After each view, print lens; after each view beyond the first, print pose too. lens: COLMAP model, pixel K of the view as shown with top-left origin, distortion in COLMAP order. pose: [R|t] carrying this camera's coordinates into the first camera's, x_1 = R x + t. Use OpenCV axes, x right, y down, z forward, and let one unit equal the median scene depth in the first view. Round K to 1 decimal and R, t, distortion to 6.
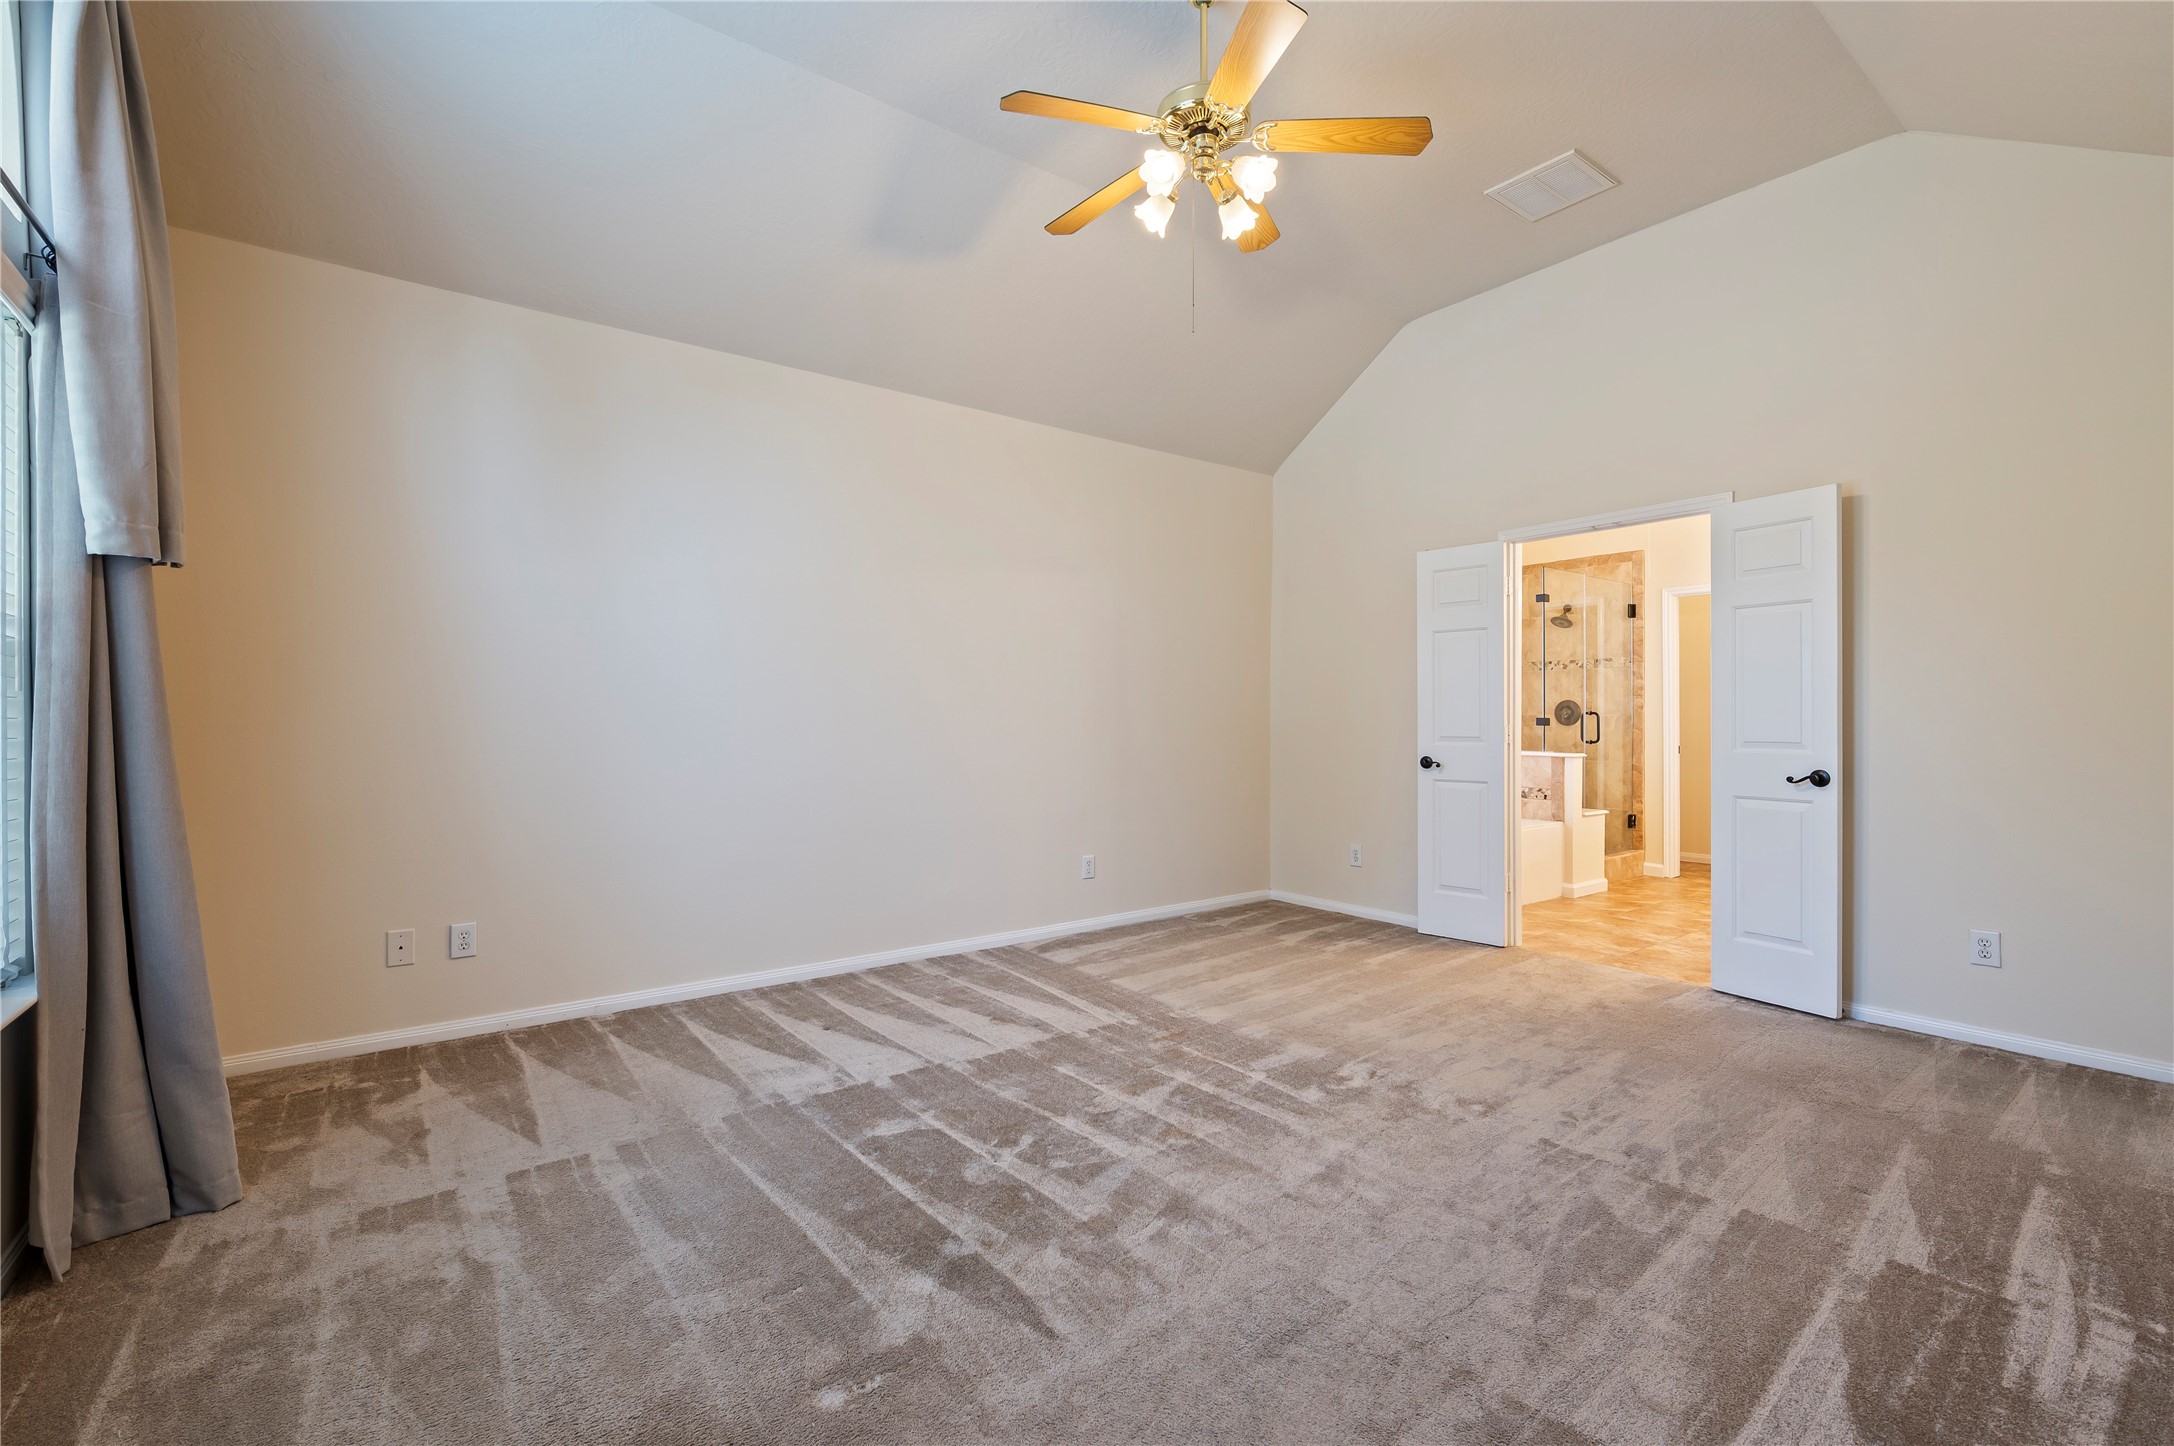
lens RADIAL K [[930.0, 0, 1092.2], [0, 930.0, 720.7], [0, 0, 1]] dist [-0.010873, -0.000163]
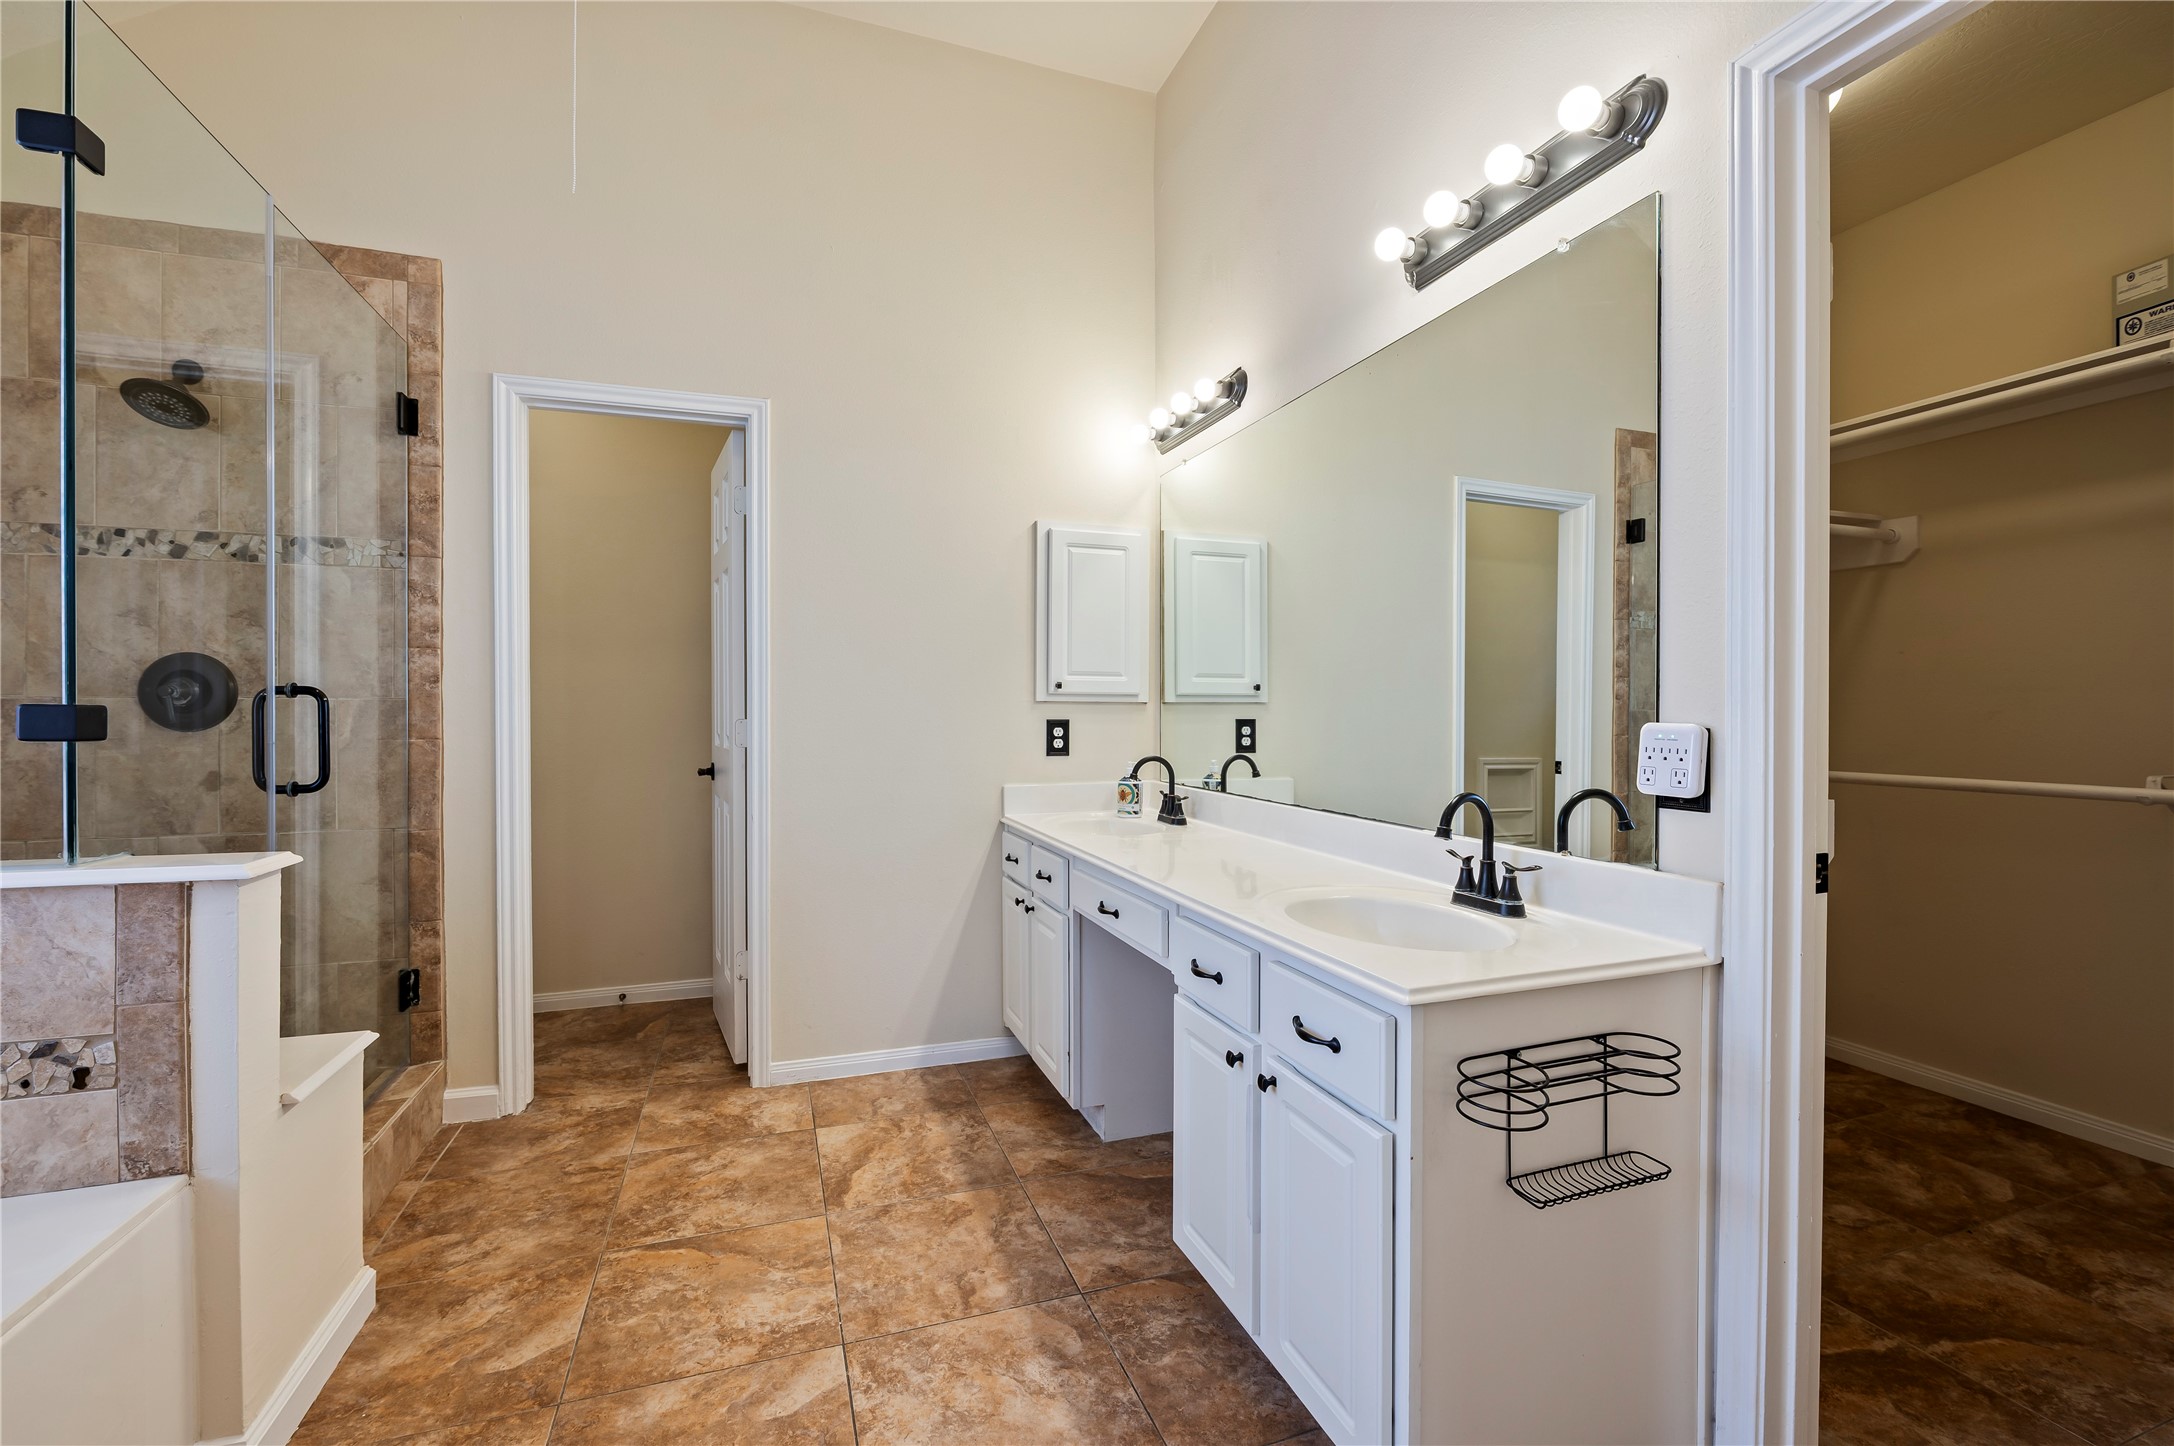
lens RADIAL K [[930.0, 0, 1092.6], [0, 930.0, 715.4], [0, 0, 1]] dist [-0.010873, -0.000163]
pose [[0.302904, -0.004172, 0.953012, 0.317282], [0.000969, 0.999991, 0.004069, -0.001142], [-0.953021, -0.000309, 0.302905, 0.632008]]
